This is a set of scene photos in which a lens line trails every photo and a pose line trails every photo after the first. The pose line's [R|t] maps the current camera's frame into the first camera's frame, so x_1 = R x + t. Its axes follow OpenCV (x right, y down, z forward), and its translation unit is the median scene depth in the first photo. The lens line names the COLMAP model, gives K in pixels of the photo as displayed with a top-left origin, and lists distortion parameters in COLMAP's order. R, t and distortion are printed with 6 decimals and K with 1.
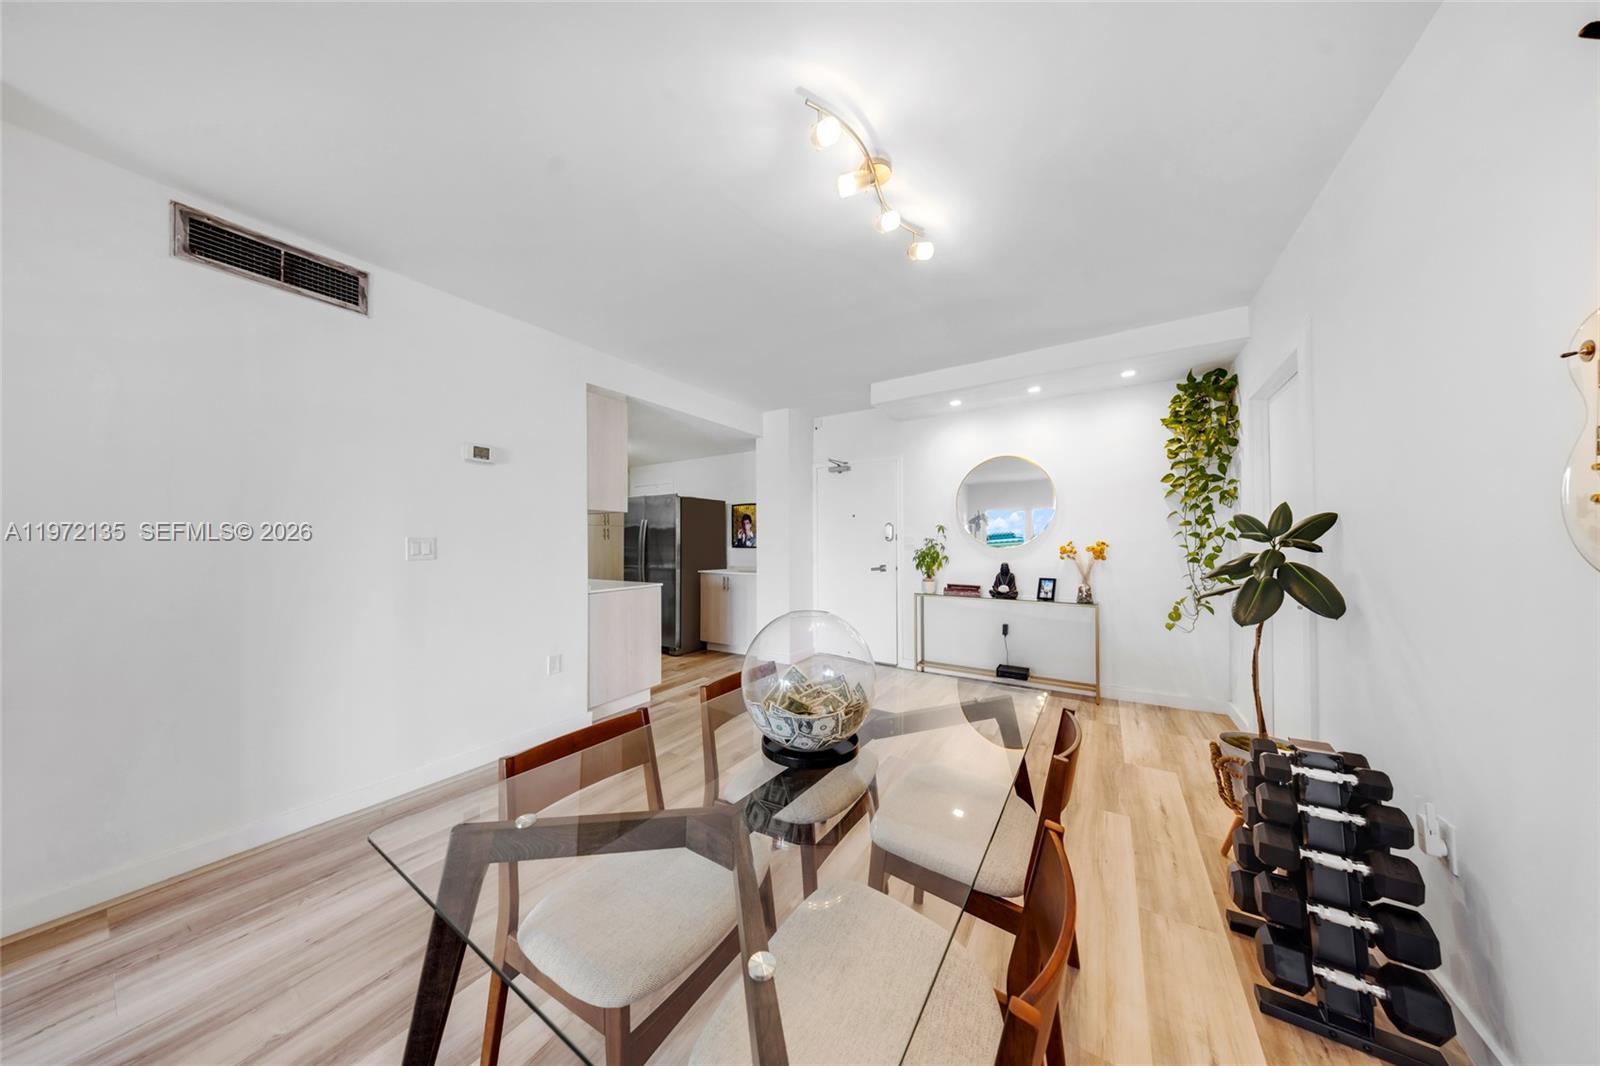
lens RADIAL K [[475.9, 0, 820.3], [0, 475.9, 540.4], [0, 0, 1]] dist [0.000368, -0.000012]
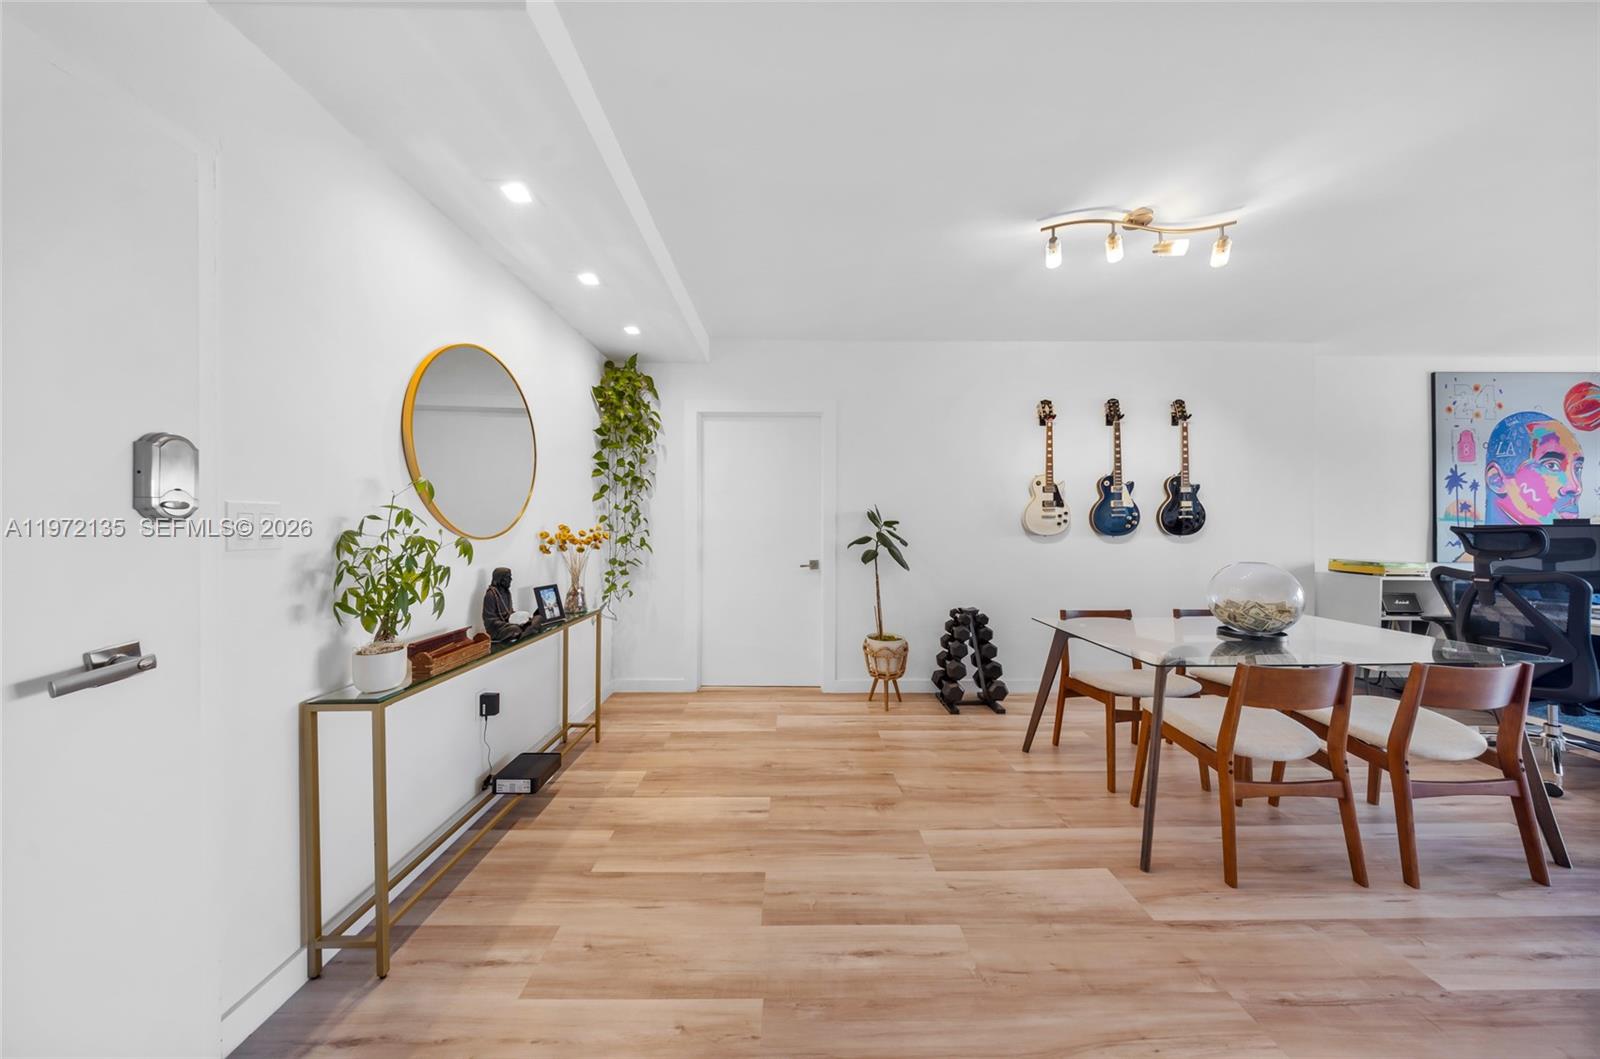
lens RADIAL K [[472.2, 0, 793.9], [0, 472.2, 523.5], [0, 0, 1]] dist [-0.016901, 0.002352]
pose [[-0.517260, 0.003995, 0.855819, -0.210511], [-0.002628, 0.999977, -0.006257, 0.002842], [-0.855824, -0.005486, -0.517237, 1.092049]]
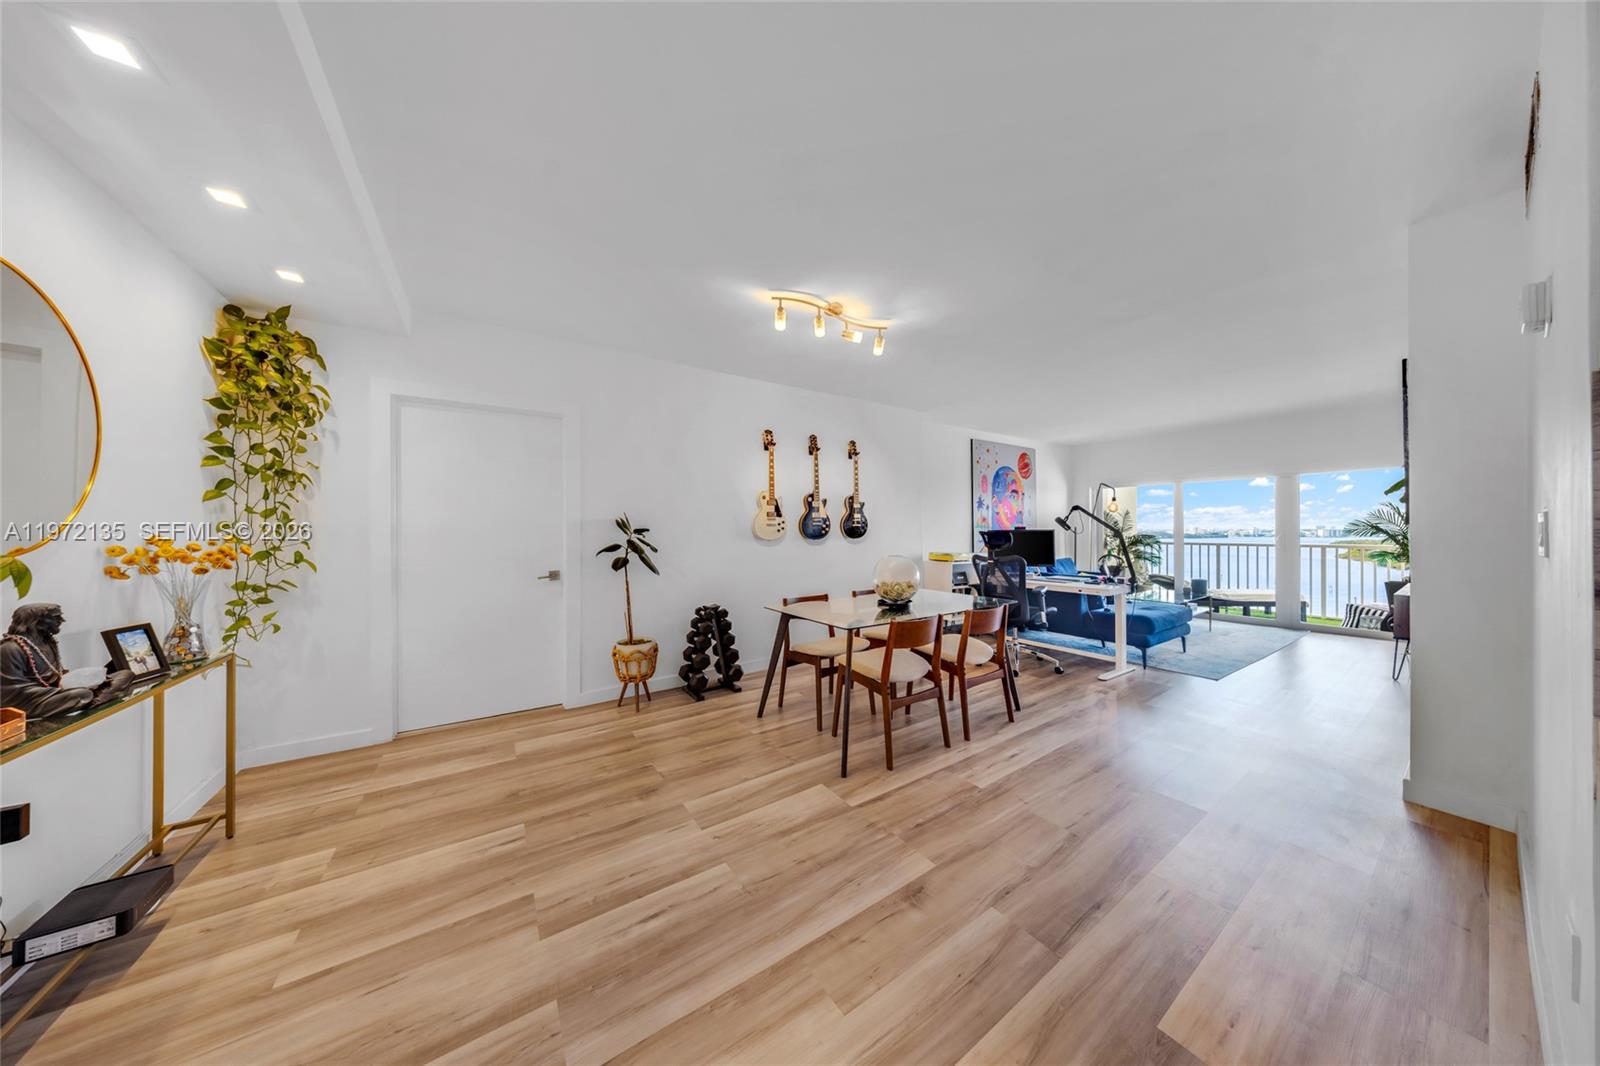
lens RADIAL K [[464.1, 0, 798.5], [0, 464.1, 526.2], [0, 0, 1]] dist [-0.014674, -0.000095]
pose [[-0.904547, 0.014808, 0.426117, -0.216107], [0.007813, 0.999805, -0.018158, 0.006014], [-0.426302, -0.013096, -0.904486, 1.162796]]
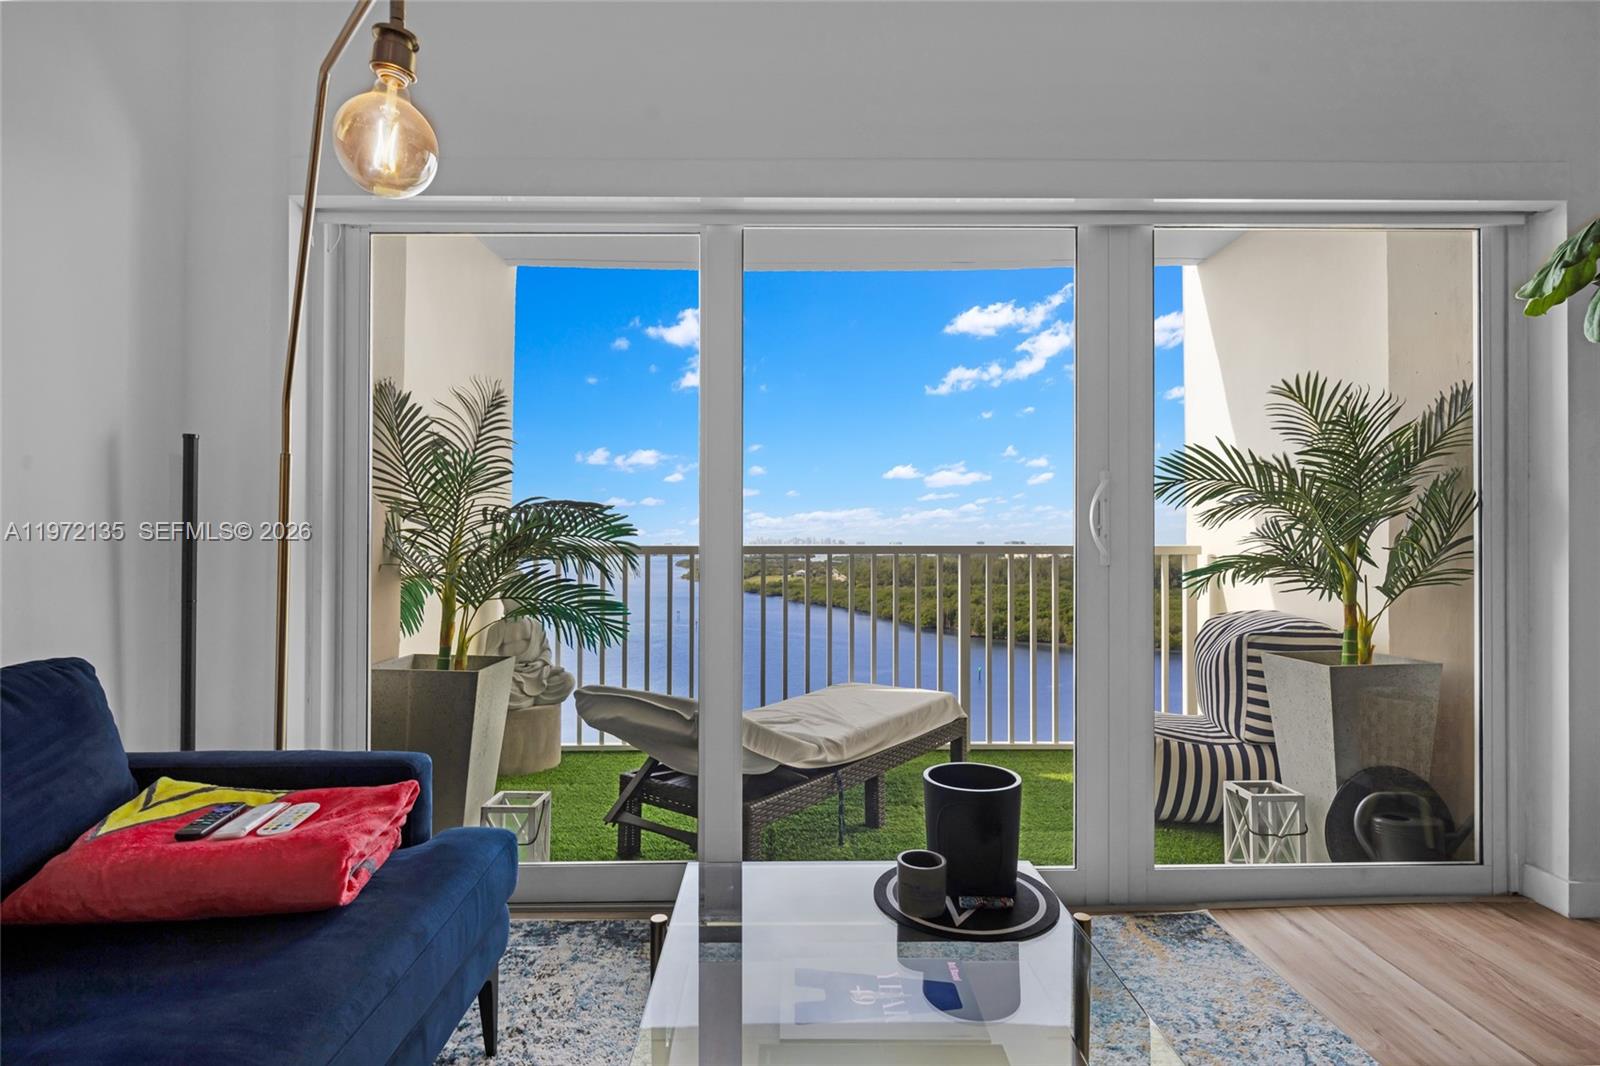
lens RADIAL K [[771.4, 0, 789.4], [0, 771.4, 539.0], [0, 0, 1]] dist [0.006685, 0.000481]
pose [[-0.846004, 0.005063, -0.533153, -0.519267], [0.014261, 0.999812, -0.013134, 0.062865], [0.532986, -0.018714, -0.845917, -0.556914]]
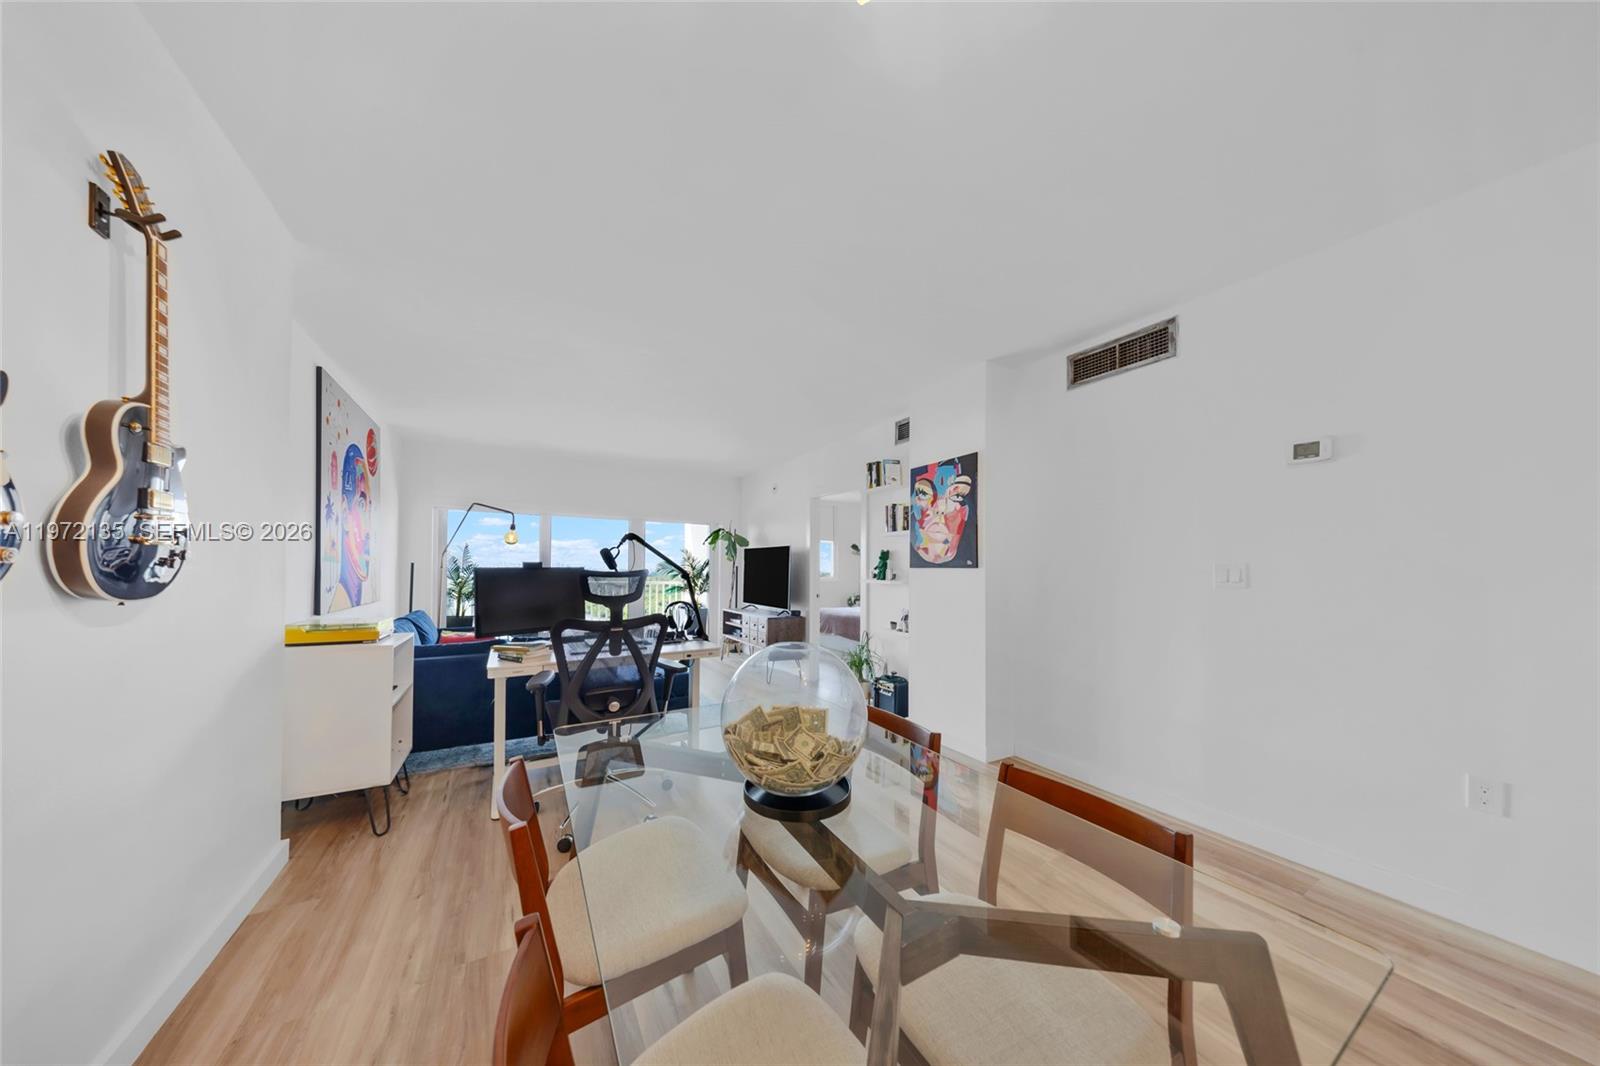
lens RADIAL K [[477.0, 0, 800.4], [0, 477.0, 566.0], [0, 0, 1]] dist [0.000221, 0.000017]
pose [[-0.475704, -0.003683, -0.879597, 0.236706], [0.001659, 0.999986, -0.005084, 0.000874], [0.879604, -0.003877, -0.475692, 0.467858]]
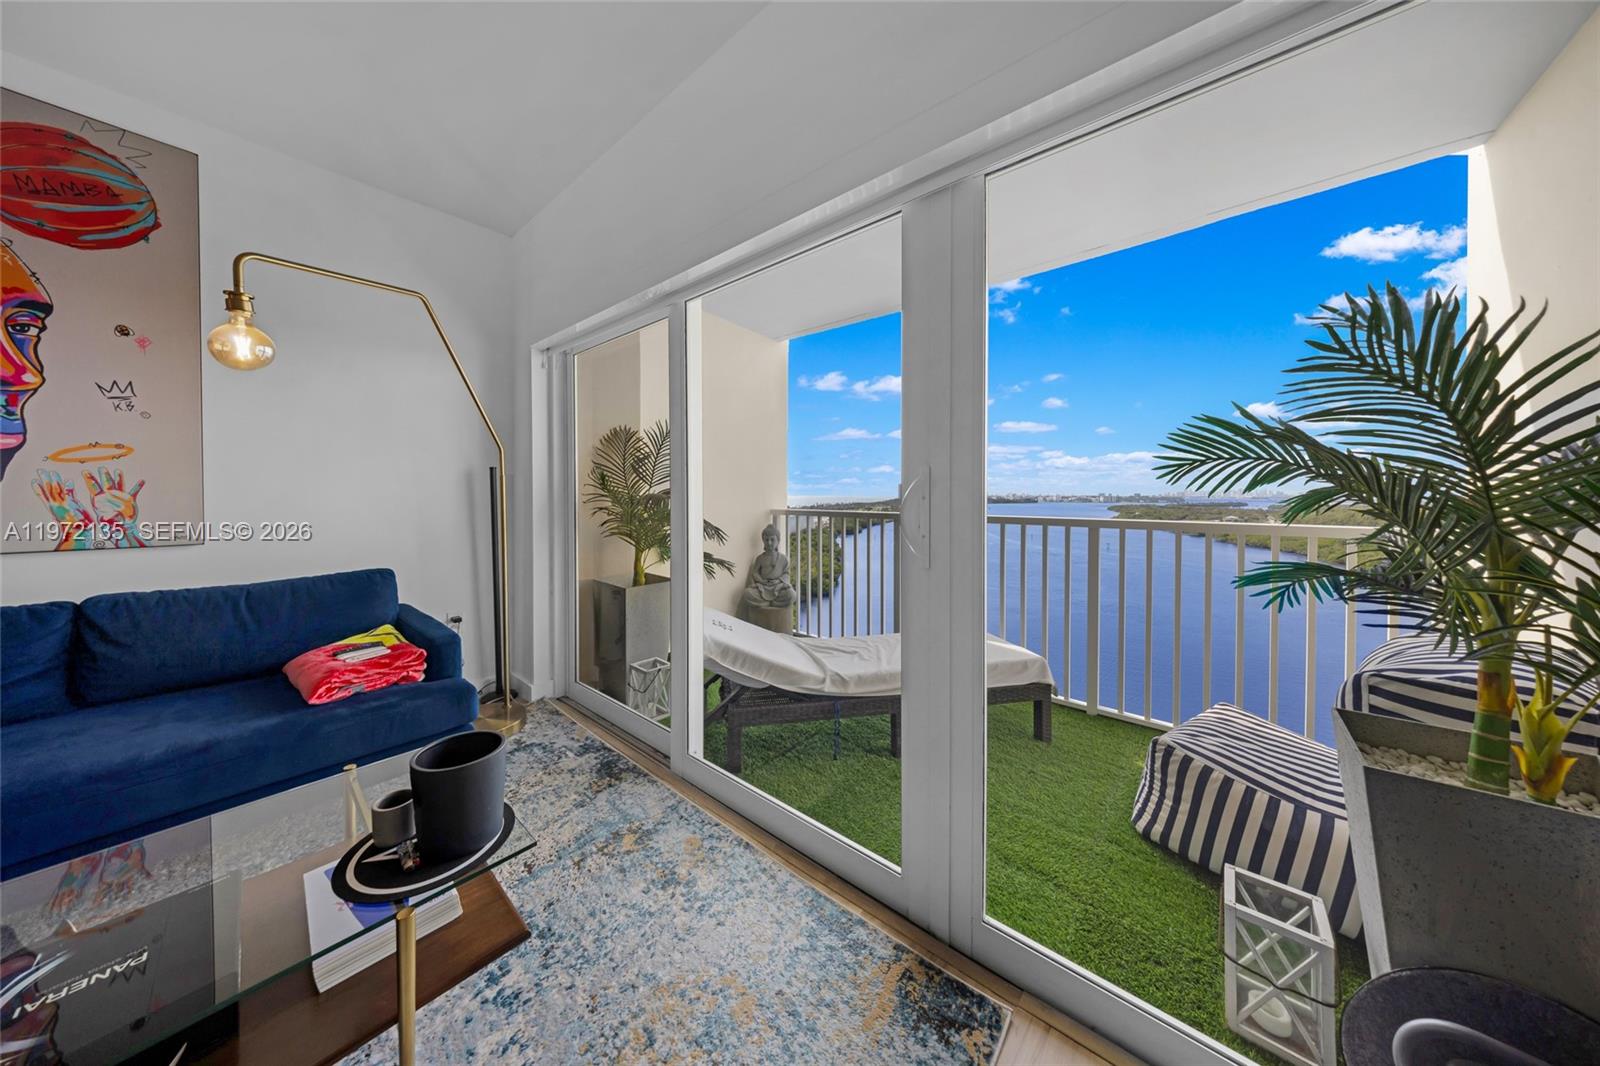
lens RADIAL K [[480.4, 0, 795.4], [0, 480.4, 501.1], [0, 0, 1]] dist [-0.000077, 0.000007]
pose [[-0.987885, 0.003918, 0.155139, -1.002531], [0.004573, 0.999982, 0.003865, 0.031194], [-0.155121, 0.004528, -0.987885, -0.582270]]
